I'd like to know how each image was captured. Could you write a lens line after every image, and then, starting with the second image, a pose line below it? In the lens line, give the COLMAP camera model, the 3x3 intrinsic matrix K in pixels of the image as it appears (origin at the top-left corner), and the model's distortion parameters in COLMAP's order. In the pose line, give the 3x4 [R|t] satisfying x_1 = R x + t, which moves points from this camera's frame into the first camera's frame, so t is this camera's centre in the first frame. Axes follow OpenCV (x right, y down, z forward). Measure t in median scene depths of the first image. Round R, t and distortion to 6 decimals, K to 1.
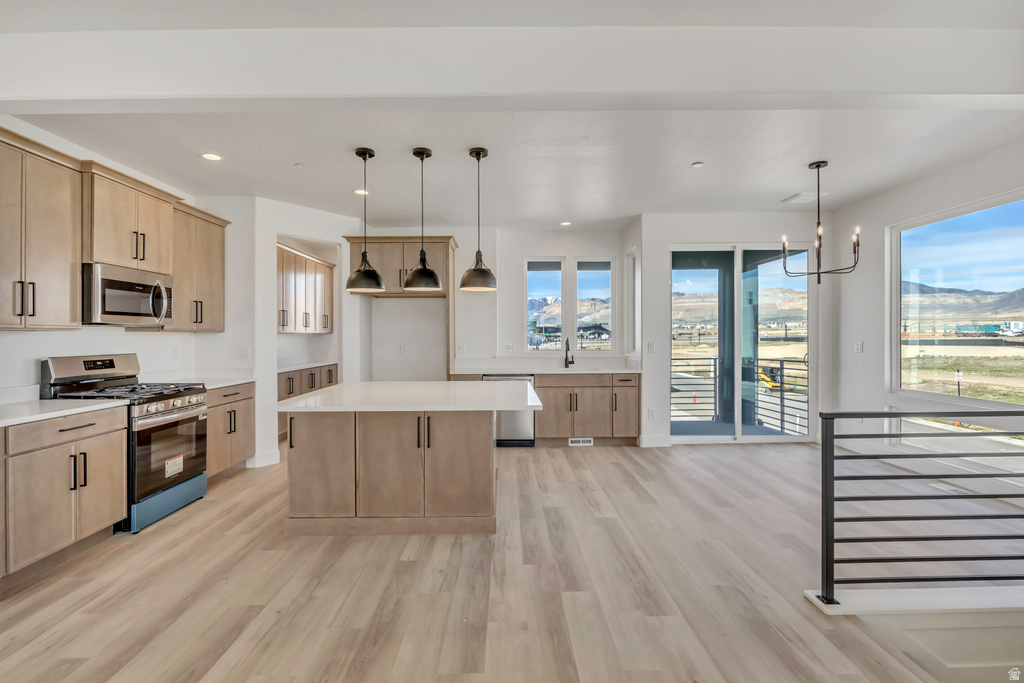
lens RADIAL K [[458.6, 0, 511.5], [0, 458.6, 338.4], [0, 0, 1]] dist [0.000098, 0.000588]
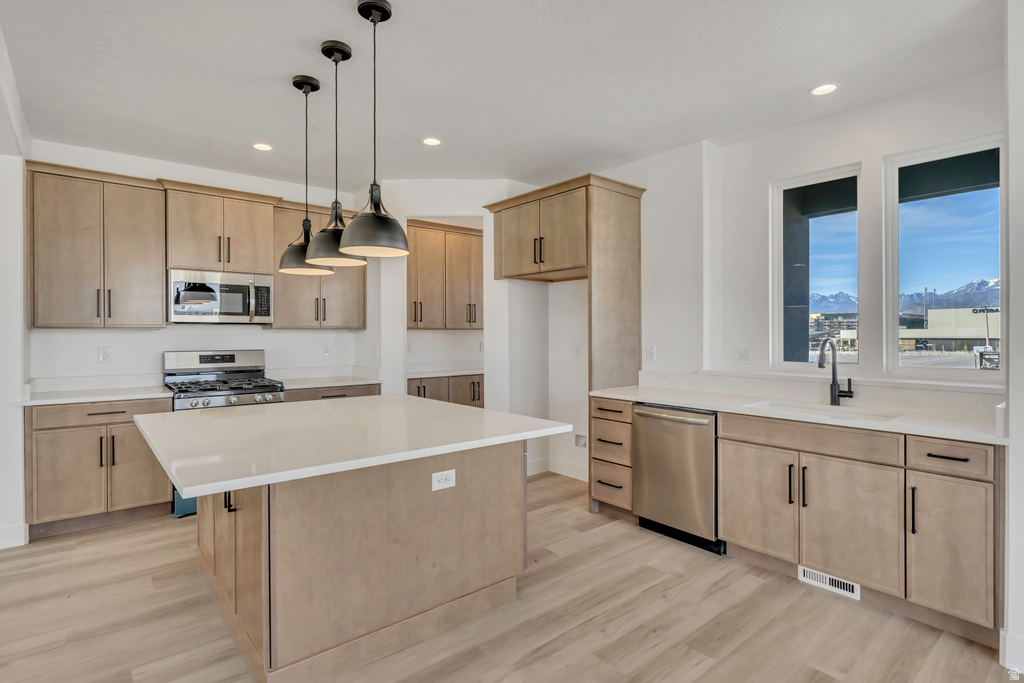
lens RADIAL K [[518.3, 0, 512.5], [0, 518.3, 337.4], [0, 0, 1]] dist [-0.001704, -0.000837]
pose [[0.633477, 0.007433, -0.773725, 0.492054], [-0.005153, 0.999972, 0.005388, -0.005349], [0.773744, 0.000573, 0.633498, 0.679516]]
